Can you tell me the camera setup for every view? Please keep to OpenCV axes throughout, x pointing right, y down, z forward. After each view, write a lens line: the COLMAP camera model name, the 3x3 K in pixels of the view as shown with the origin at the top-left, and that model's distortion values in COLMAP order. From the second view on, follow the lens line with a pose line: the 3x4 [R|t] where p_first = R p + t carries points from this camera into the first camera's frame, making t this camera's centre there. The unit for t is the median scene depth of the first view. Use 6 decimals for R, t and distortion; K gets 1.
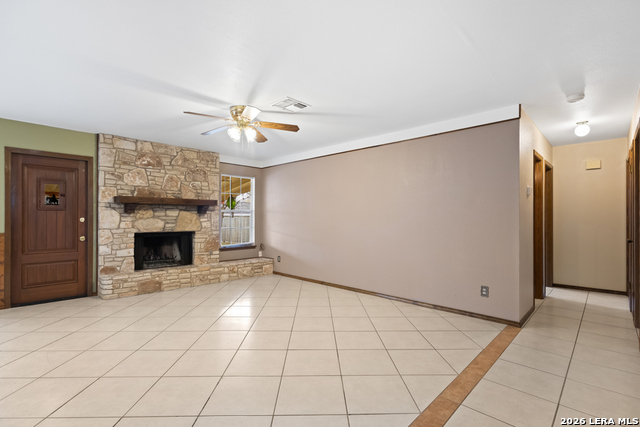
lens RADIAL K [[294.6, 0, 318.8], [0, 294.6, 218.4], [0, 0, 1]] dist [0.001795, 0.000181]
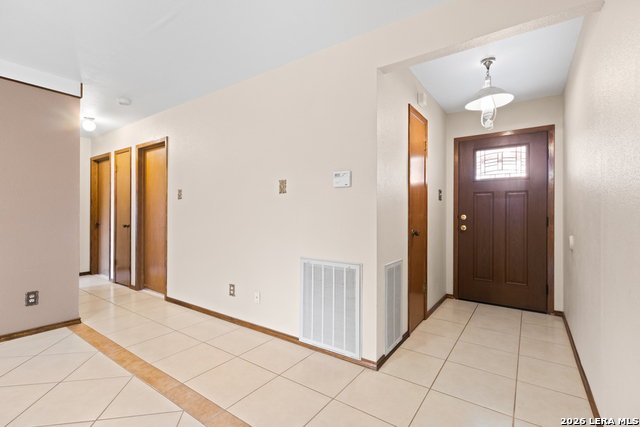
lens RADIAL K [[294.6, 0, 321.1], [0, 294.6, 211.9], [0, 0, 1]] dist [0.001795, 0.000181]
pose [[-0.155105, -0.000839, 0.987898, -0.178153], [-0.006648, 0.999978, -0.000194, 0.006951], [-0.987876, -0.006598, -0.155107, 0.196911]]
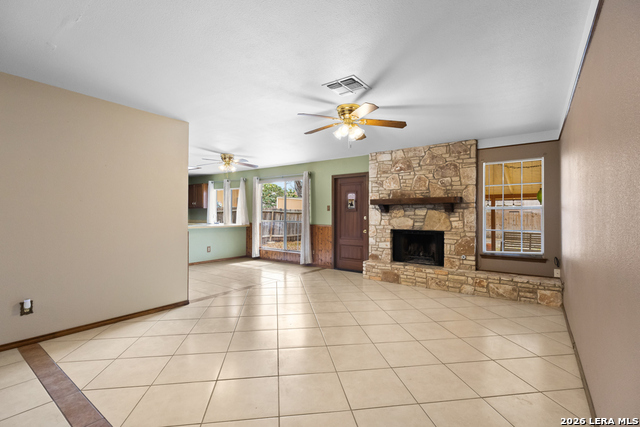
lens RADIAL K [[294.6, 0, 318.9], [0, 294.6, 211.2], [0, 0, 1]] dist [0.001795, 0.000181]
pose [[0.133166, -0.009988, -0.991043, 0.523469], [0.002349, 0.999950, -0.009762, -0.013085], [0.991091, -0.001028, 0.133183, 0.560850]]
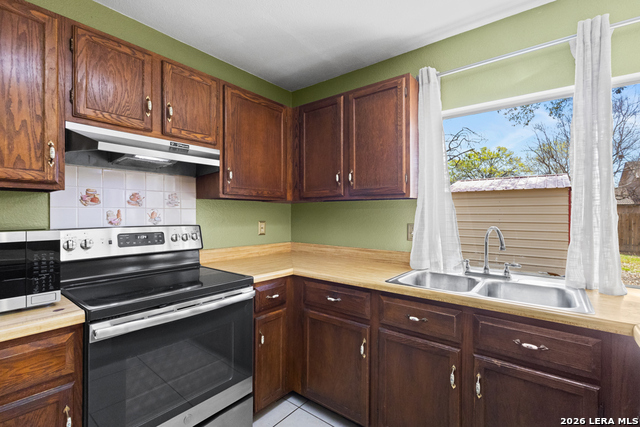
lens RADIAL K [[294.6, 0, 319.8], [0, 294.6, 212.5], [0, 0, 1]] dist [0.001795, 0.000181]
pose [[0.104315, -0.006380, -0.994524, -1.122746], [0.001548, 0.999979, -0.006253, -0.031157], [0.994543, -0.000887, 0.104323, -0.089716]]
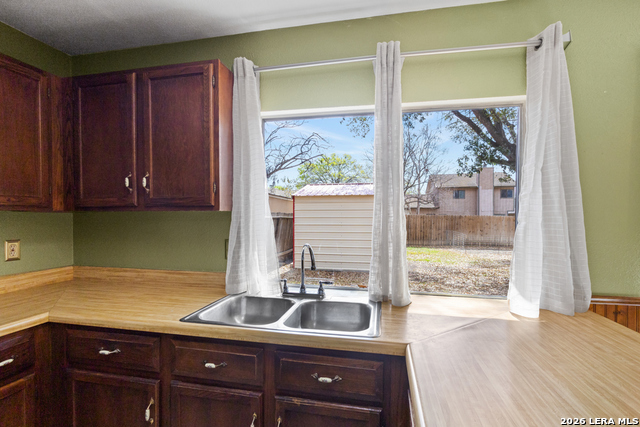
lens RADIAL K [[308.6, 0, 320.3], [0, 308.6, 219.9], [0, 0, 1]] dist [-0.010987, 0.002264]
pose [[0.534734, 0.010769, -0.844952, -1.152770], [0.005166, 0.999858, 0.016013, -0.048108], [0.845004, -0.012928, 0.534603, -0.018302]]
